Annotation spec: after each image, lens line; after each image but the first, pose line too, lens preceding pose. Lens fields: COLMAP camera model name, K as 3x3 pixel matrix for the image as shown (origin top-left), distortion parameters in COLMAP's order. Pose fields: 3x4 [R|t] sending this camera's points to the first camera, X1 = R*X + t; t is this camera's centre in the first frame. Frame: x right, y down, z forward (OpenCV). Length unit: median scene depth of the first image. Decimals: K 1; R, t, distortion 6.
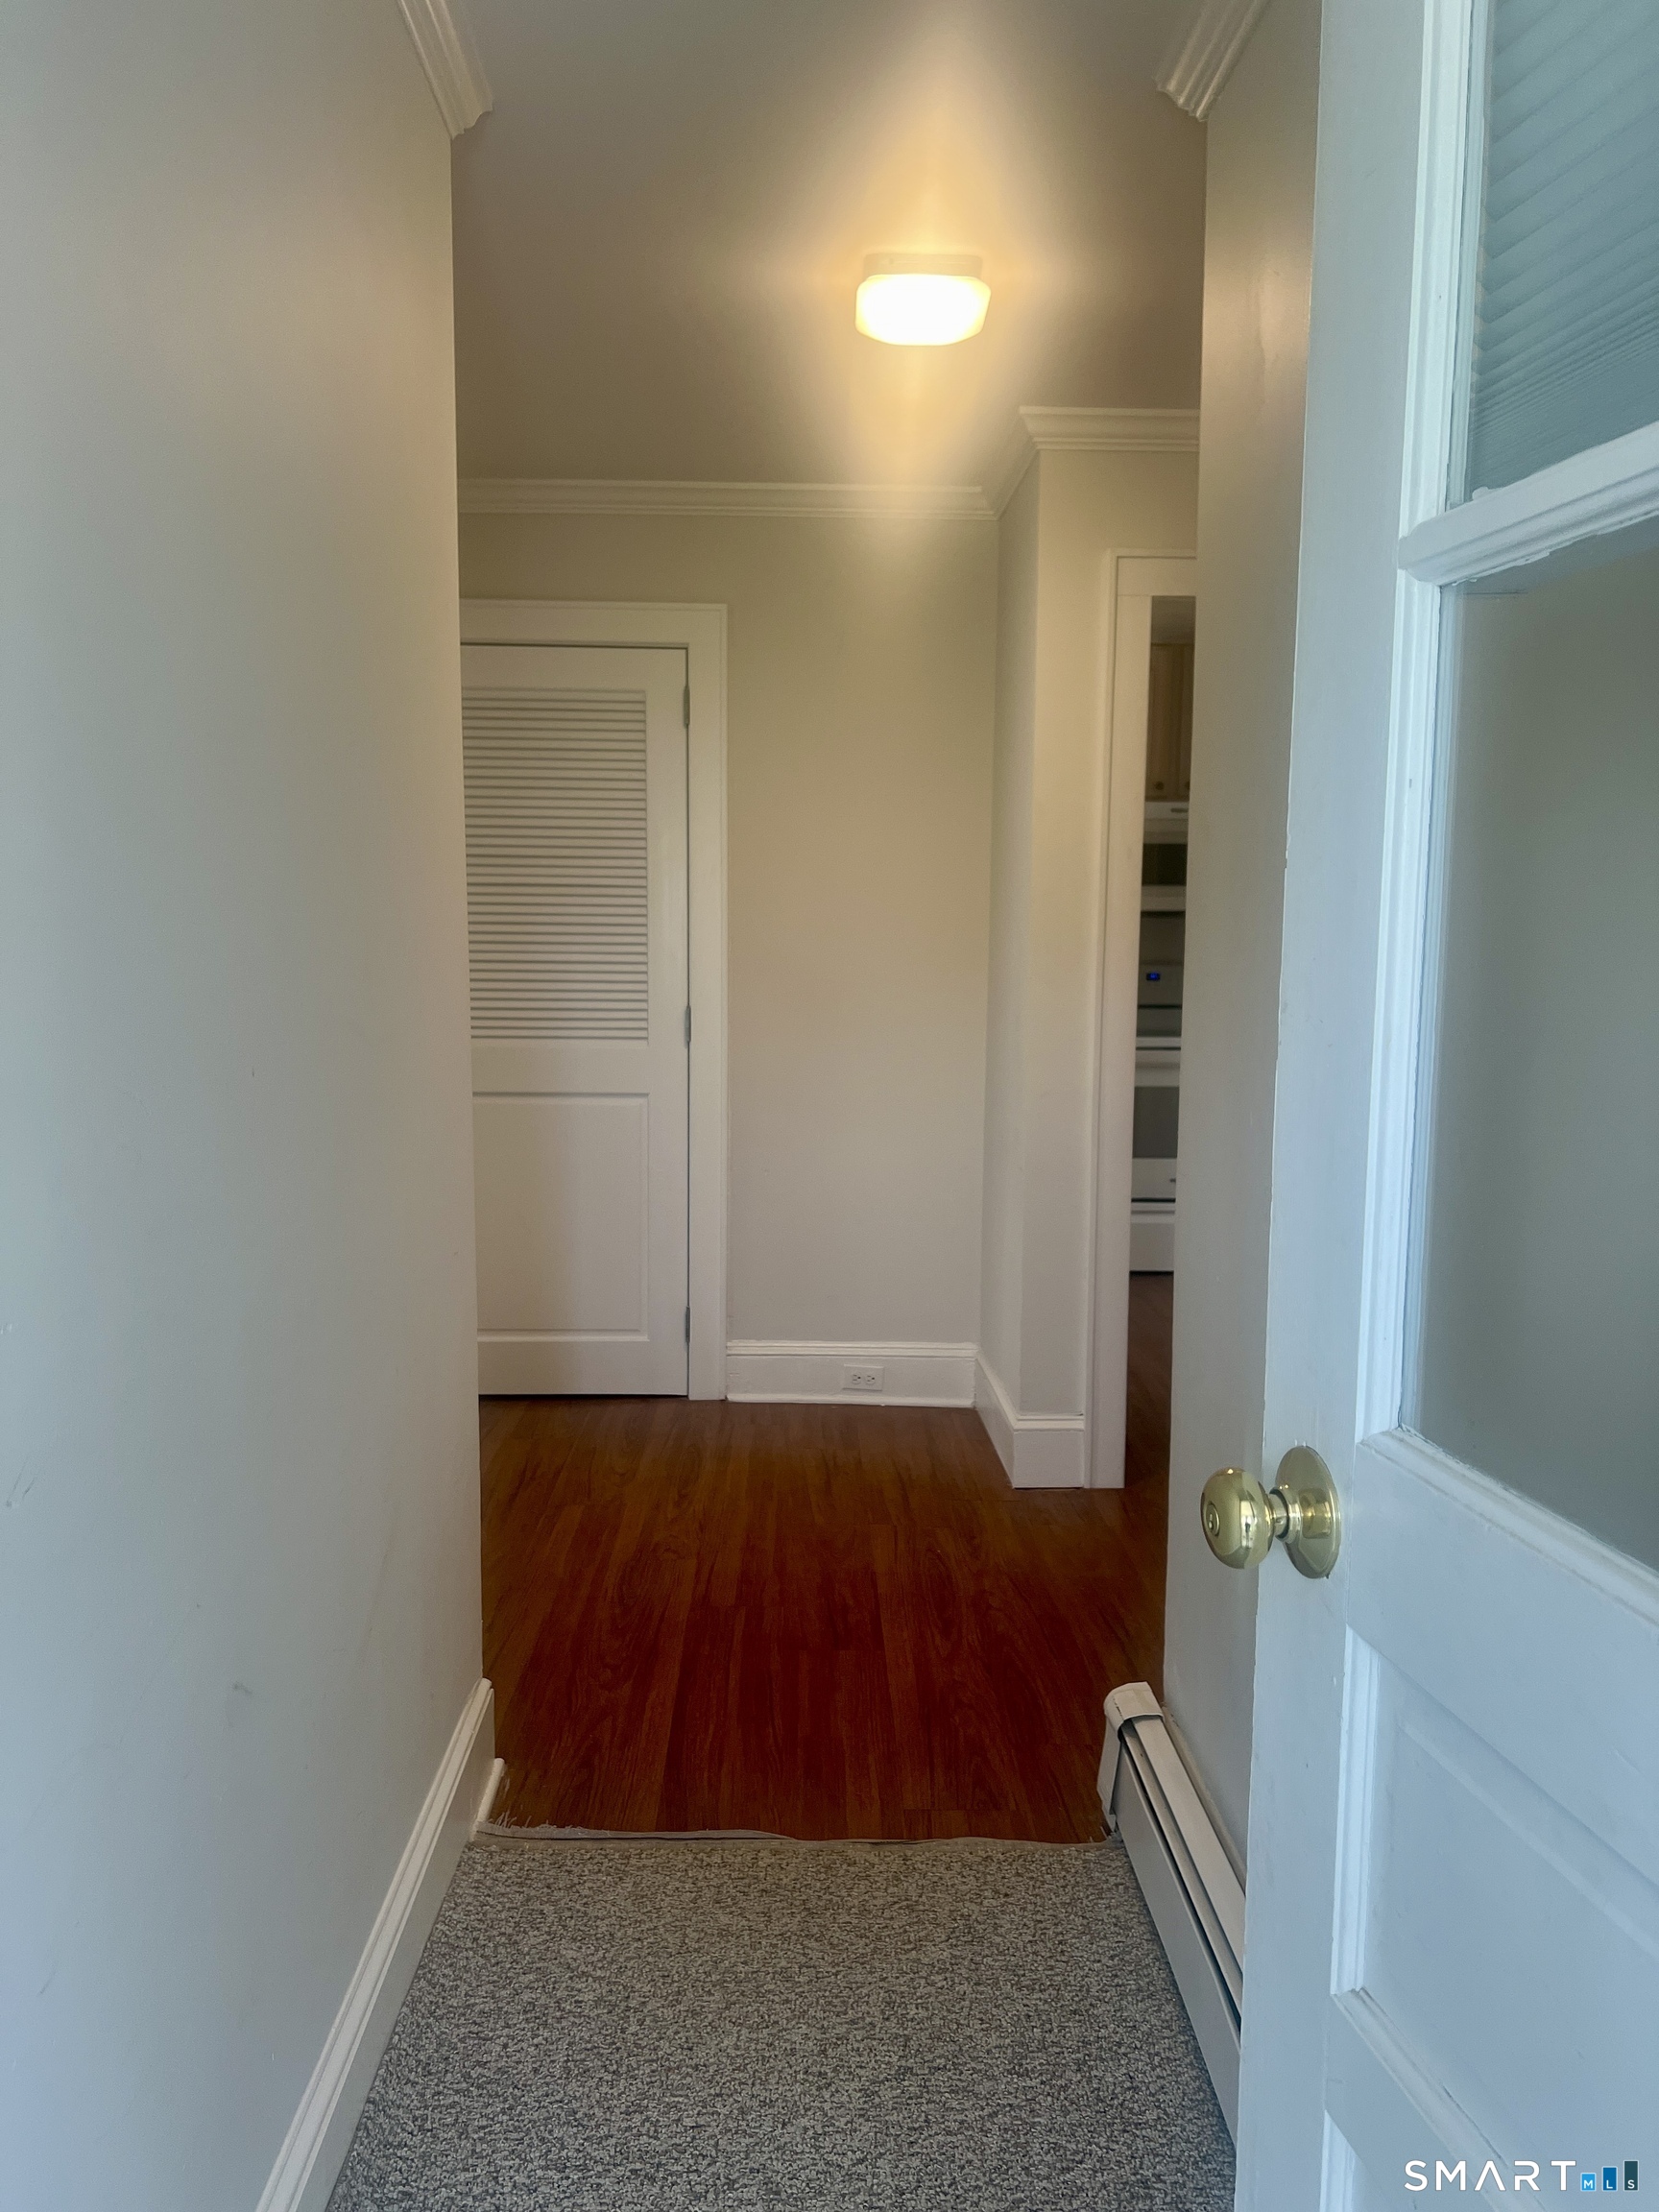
lens RADIAL K [[1666.3, 0, 833.1], [0, 1666.3, 1115.1], [0, 0, 1]] dist [0.081199, -0.095165]
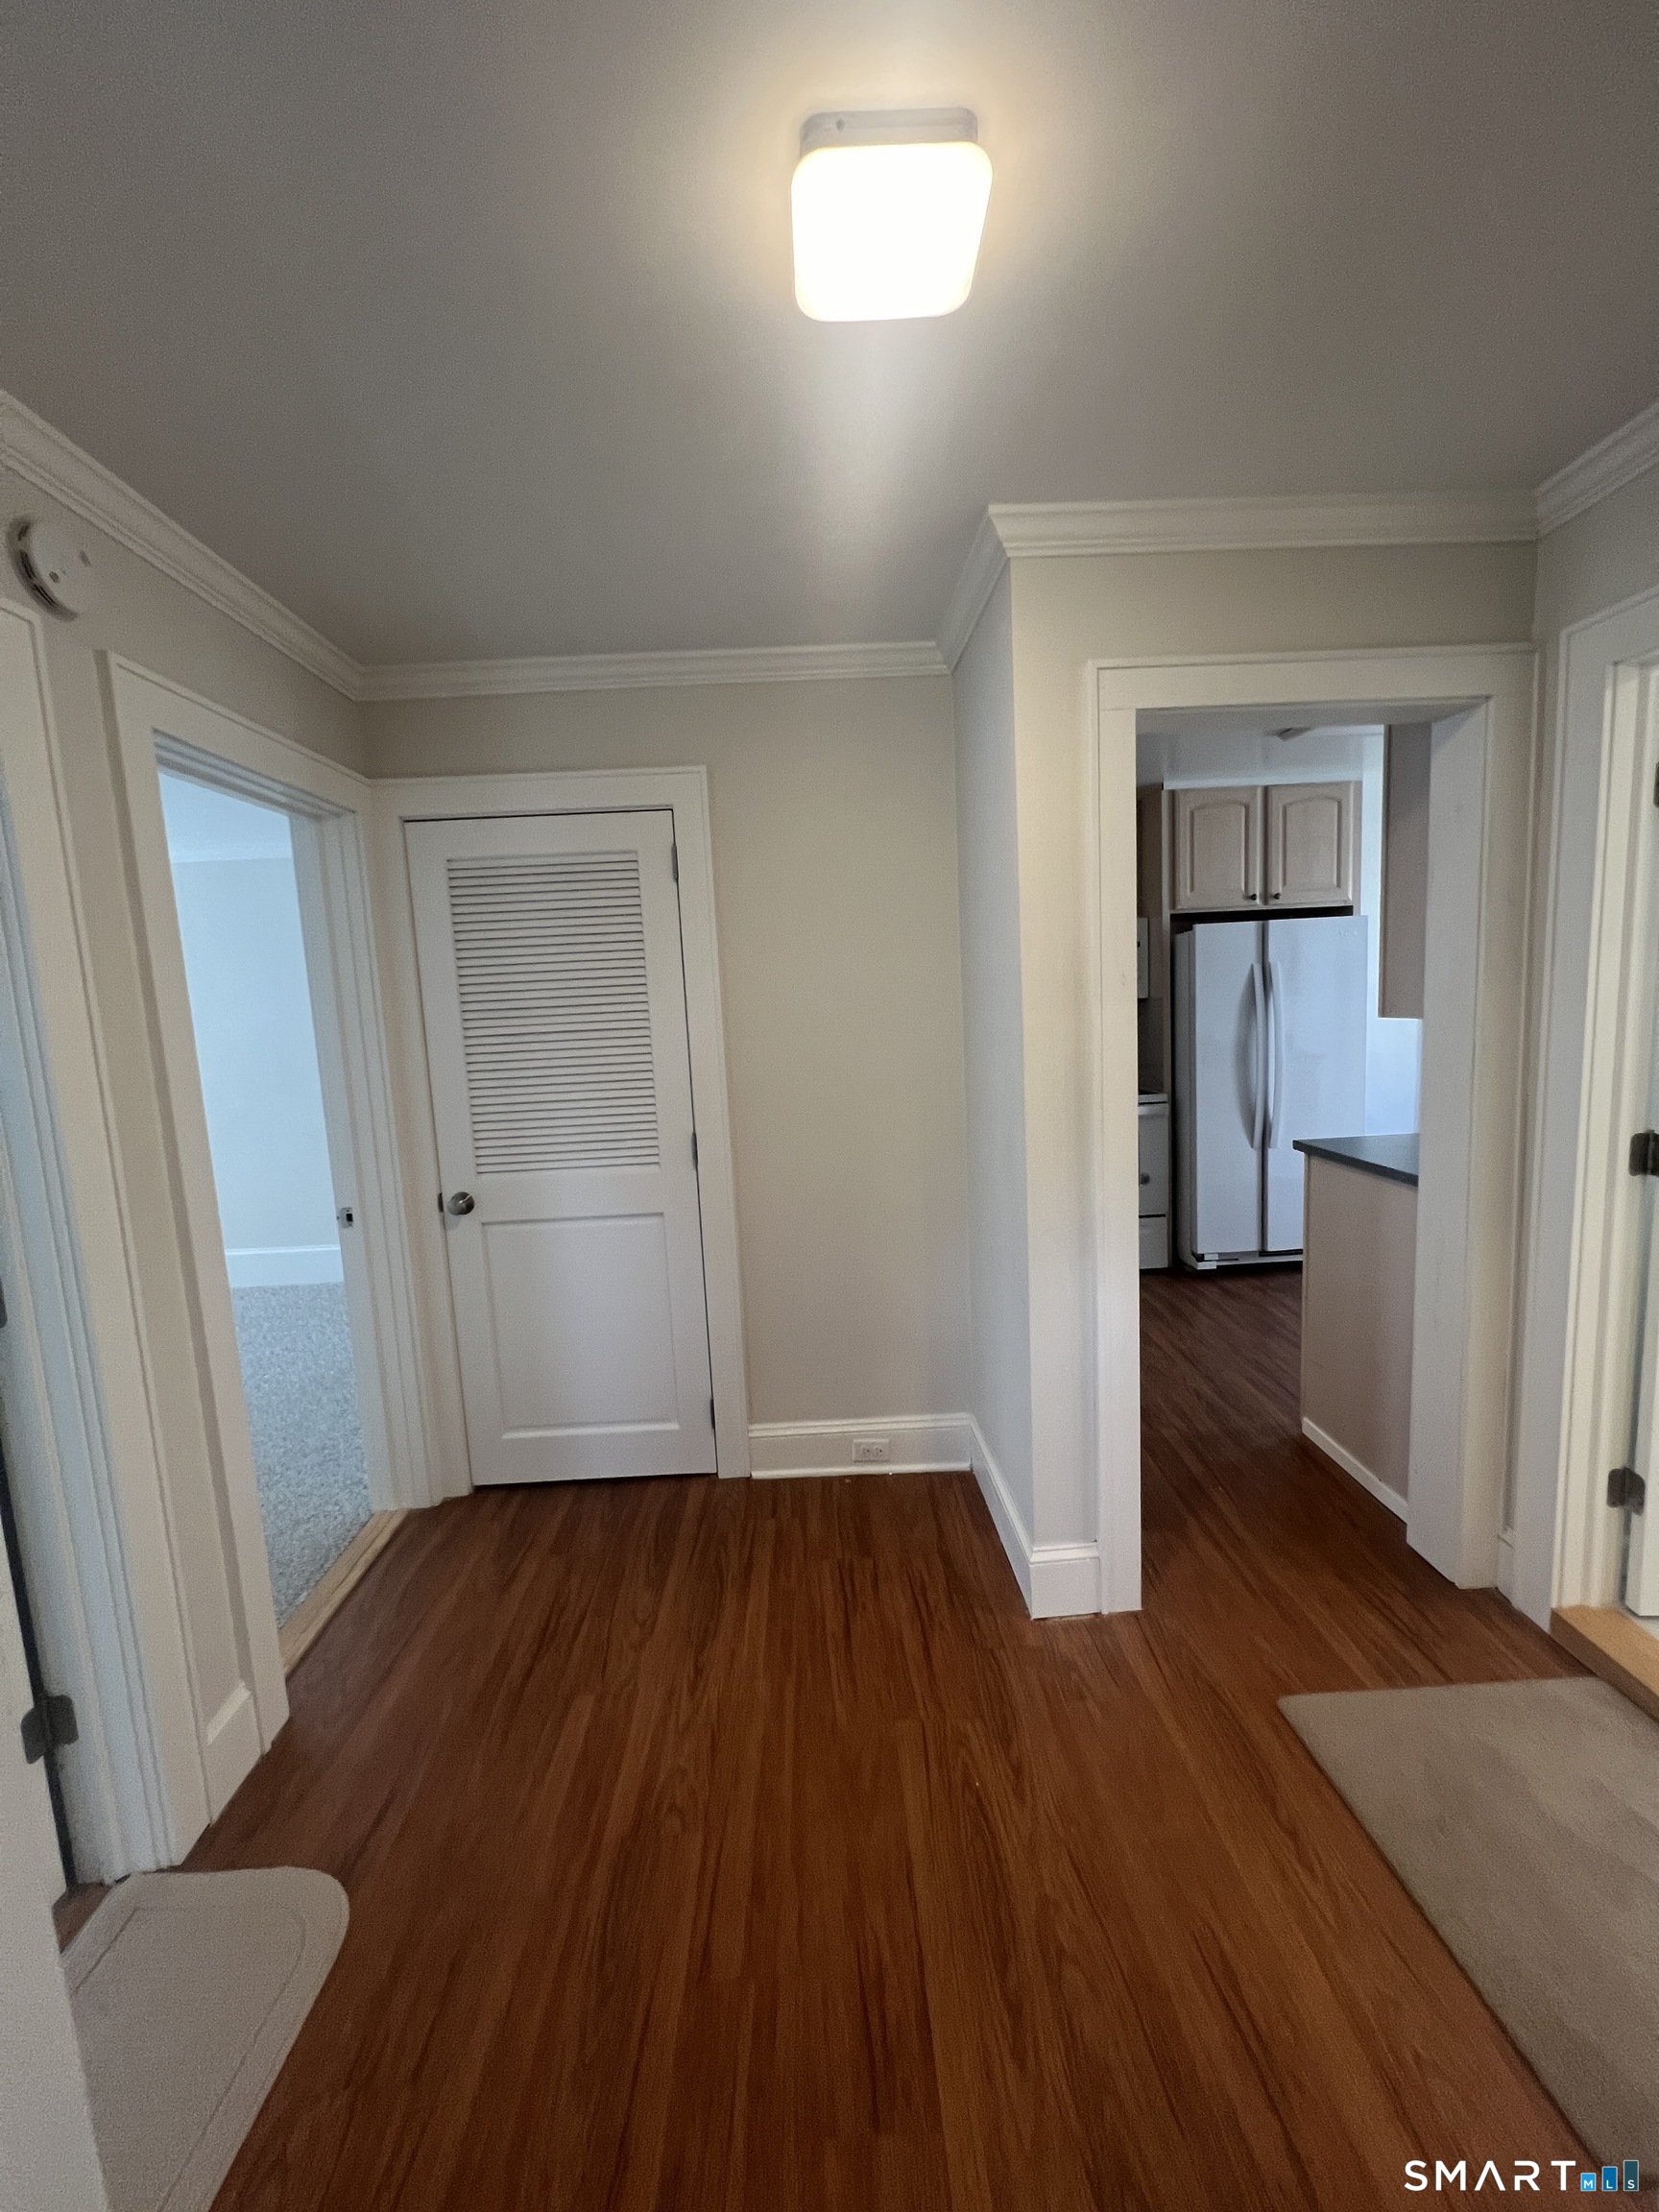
lens RADIAL K [[882.3, 0, 830.0], [0, 882.3, 1099.8], [0, 0, 1]] dist [0.008742, 0.000069]
pose [[0.998257, -0.058913, -0.003527, 0.007653], [0.058941, 0.998226, 0.008394, -0.104201], [0.003026, -0.008587, 0.999959, 0.498156]]
